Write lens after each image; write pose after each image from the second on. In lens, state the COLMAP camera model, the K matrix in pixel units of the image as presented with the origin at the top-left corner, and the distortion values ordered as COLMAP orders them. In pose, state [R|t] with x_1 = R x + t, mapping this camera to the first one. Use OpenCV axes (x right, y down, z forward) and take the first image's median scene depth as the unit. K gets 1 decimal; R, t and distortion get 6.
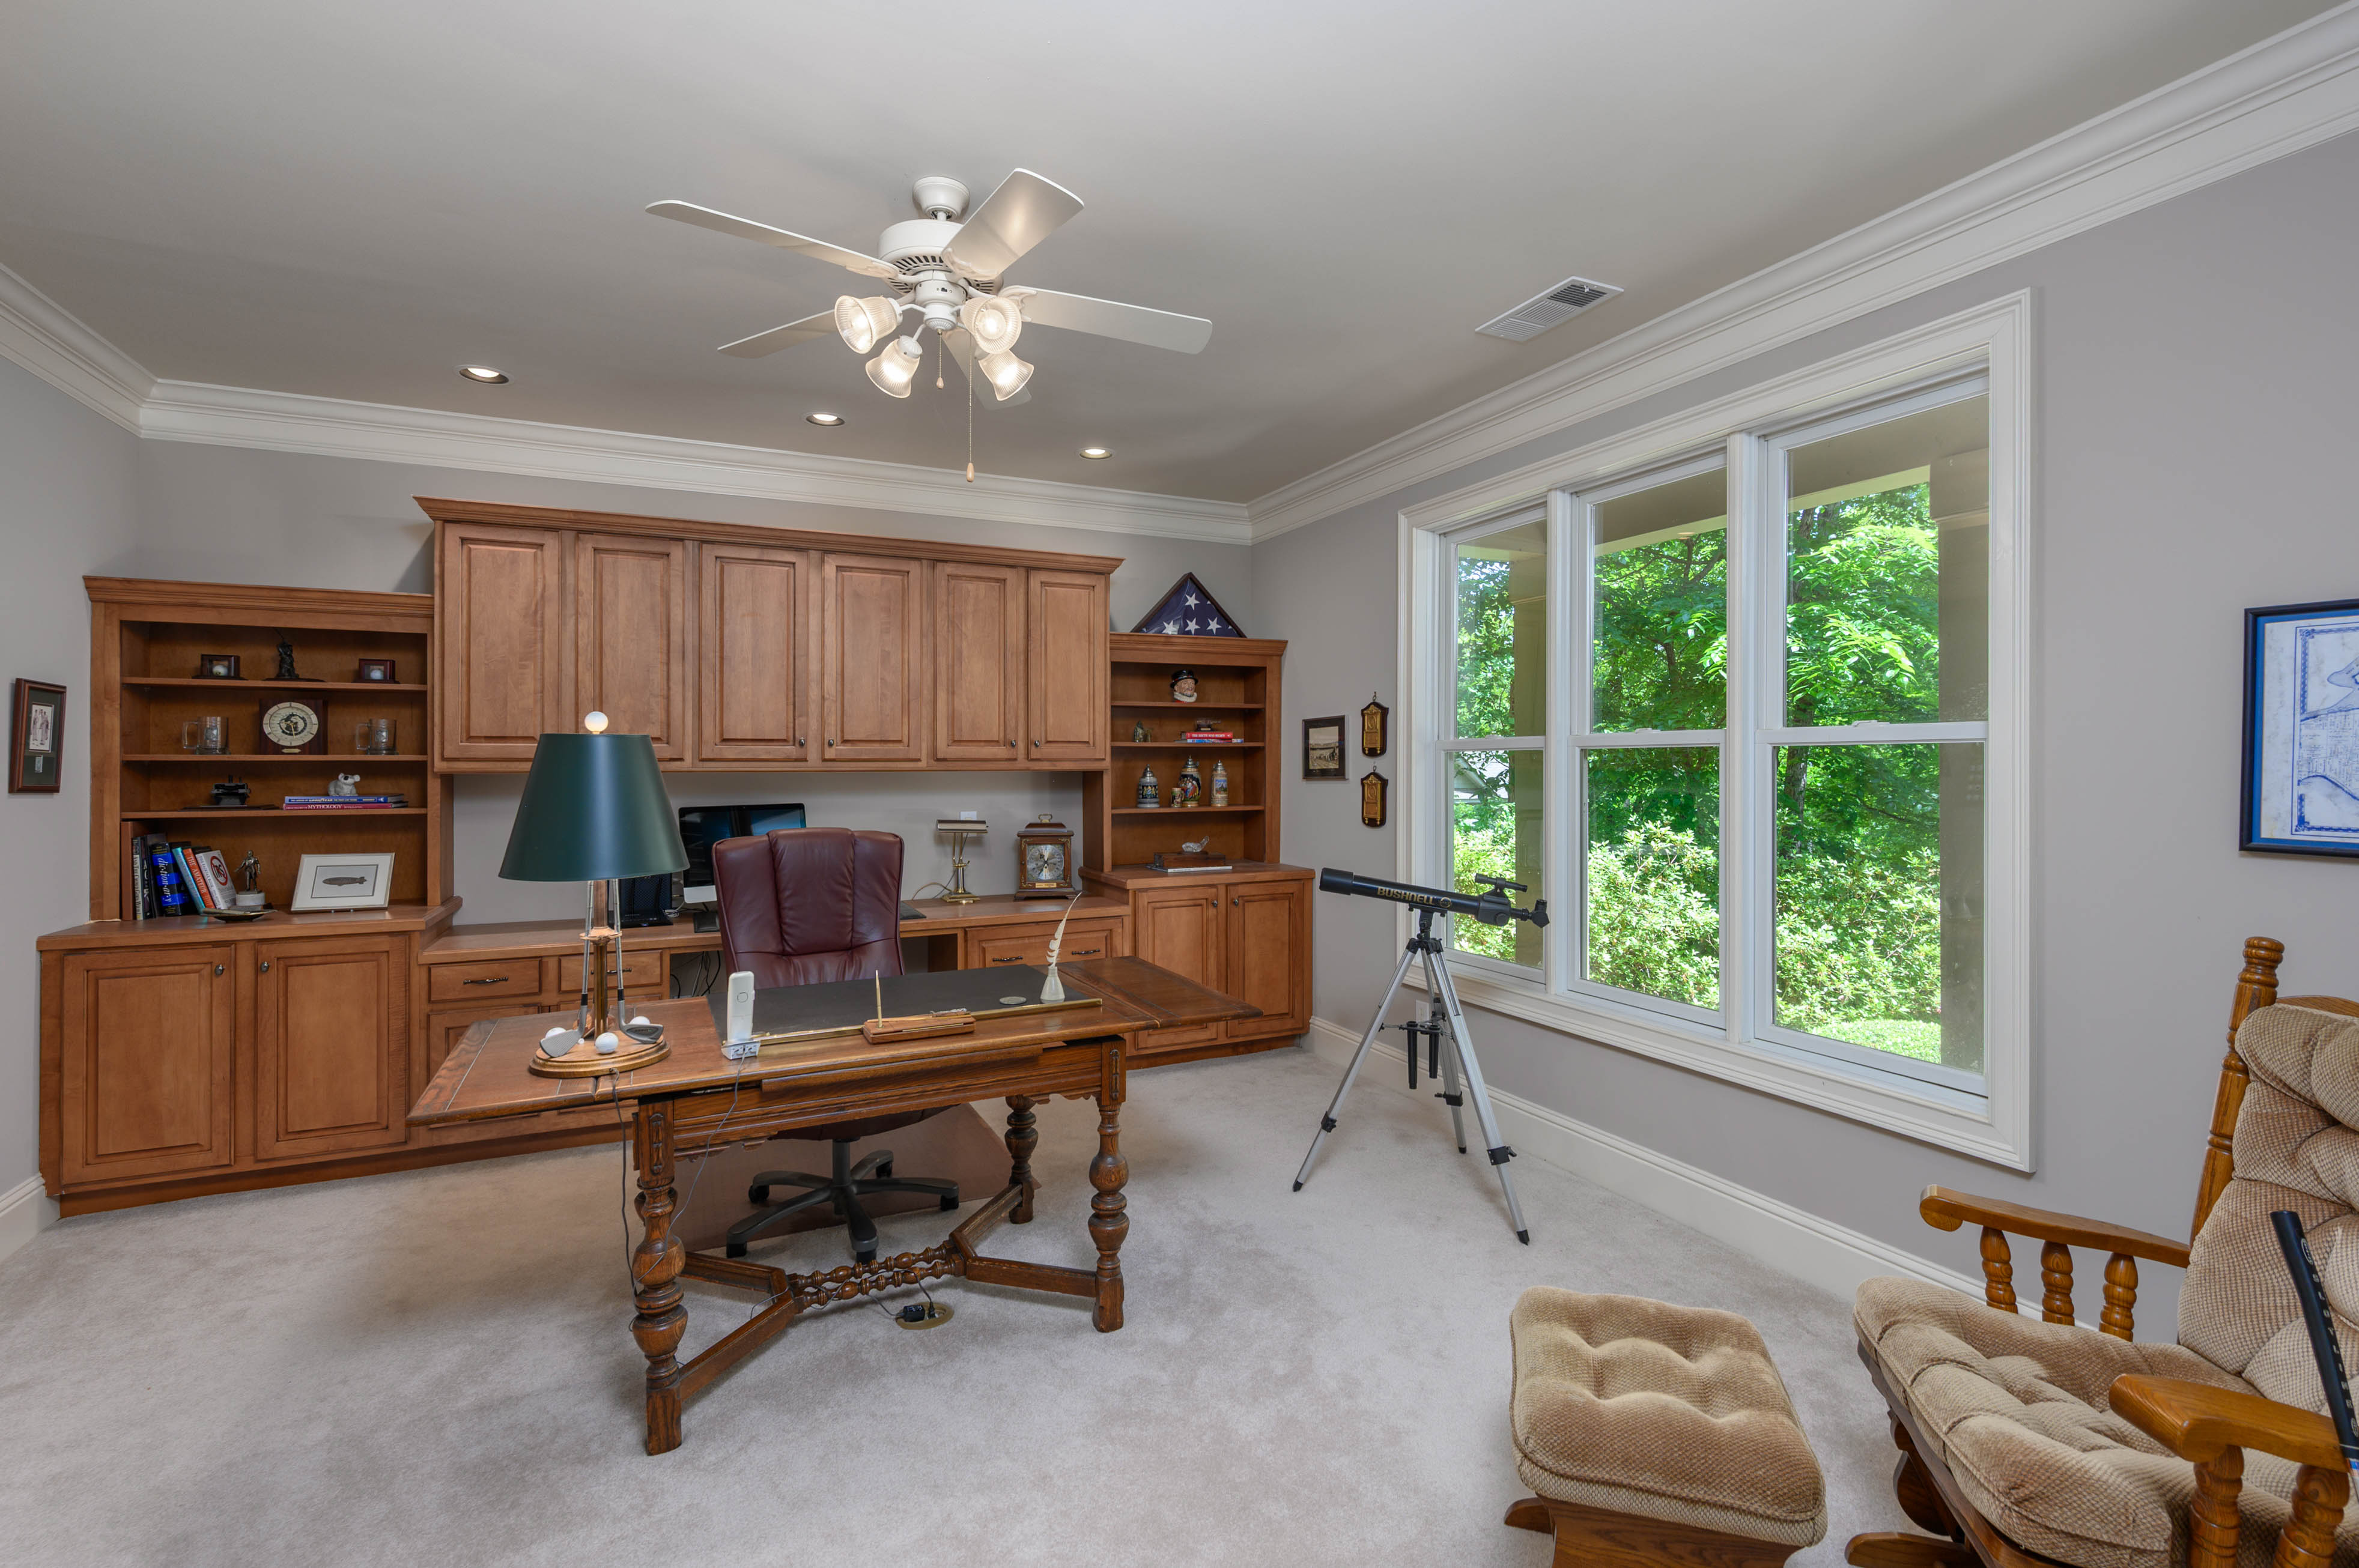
lens RADIAL K [[1042.0, 0, 1168.3], [0, 1042.0, 772.4], [0, 0, 1]] dist [0.001379, -0.000603]
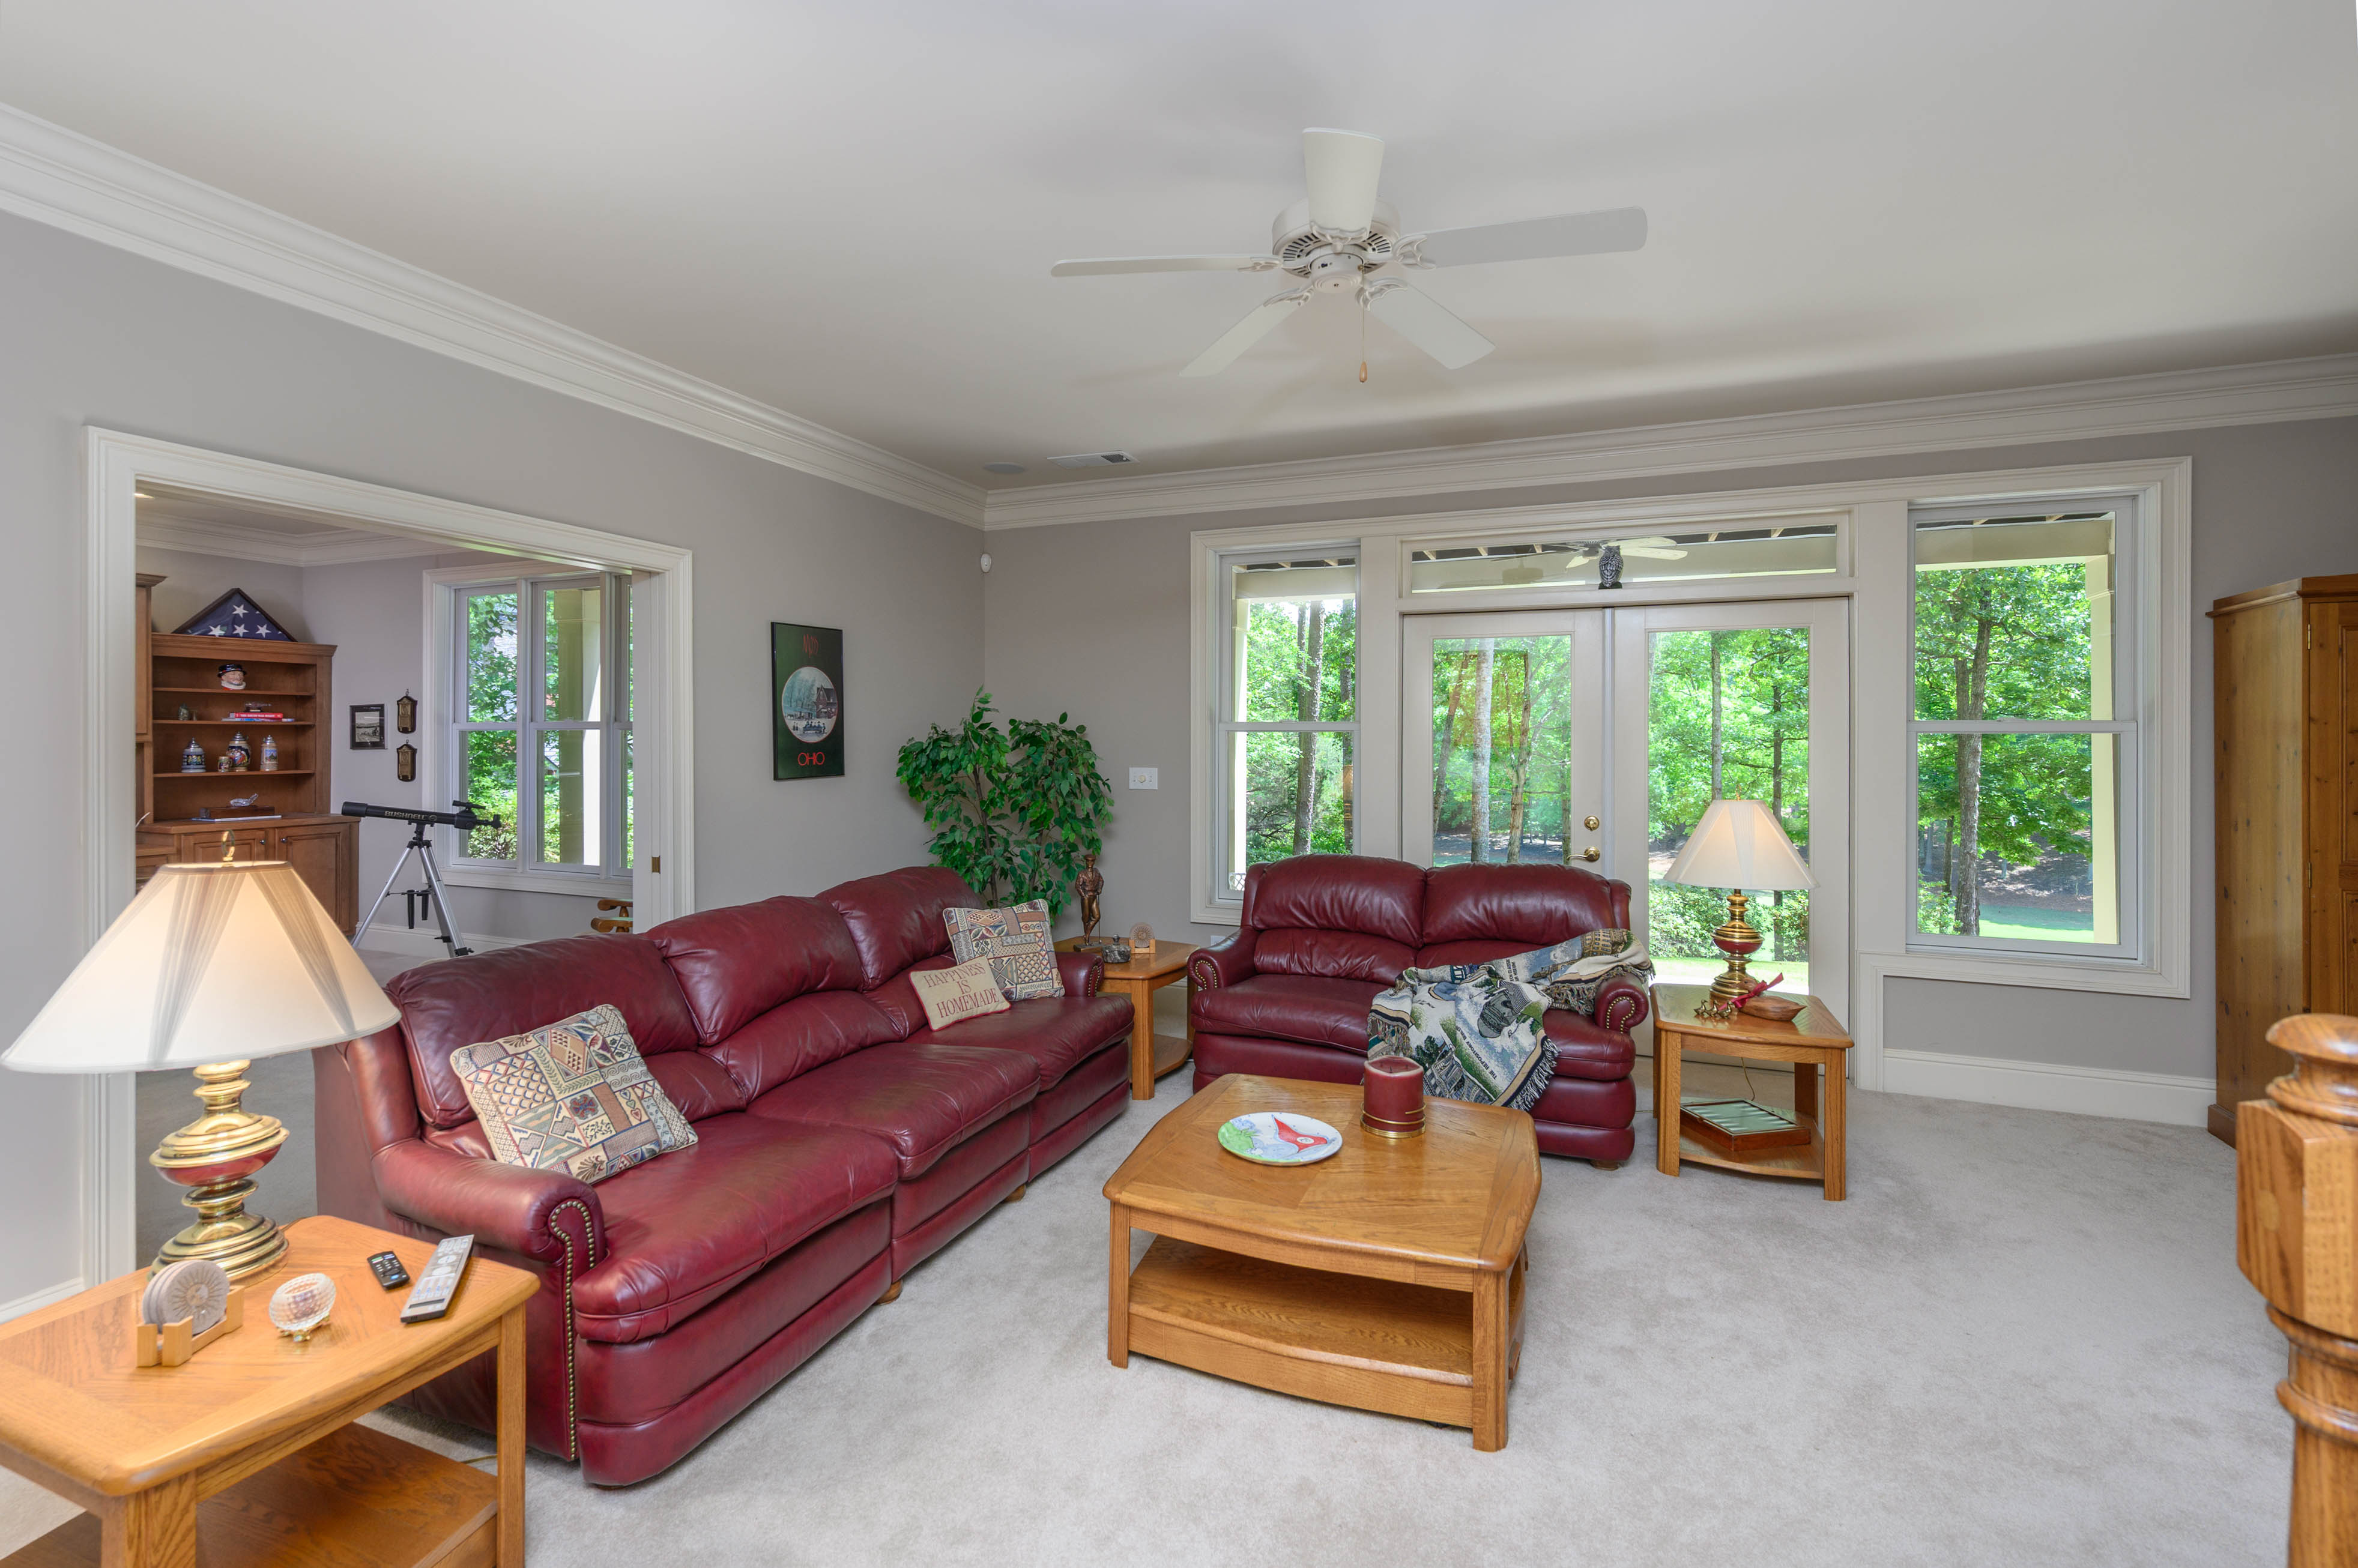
lens RADIAL K [[1041.6, 0, 1190.0], [0, 1041.6, 739.7], [0, 0, 1]] dist [0.001379, -0.000603]
pose [[0.728900, 0.001383, 0.684619, -0.003089], [0.002250, 0.999988, -0.004416, 0.002893], [-0.684617, 0.004759, 0.728888, -0.774931]]
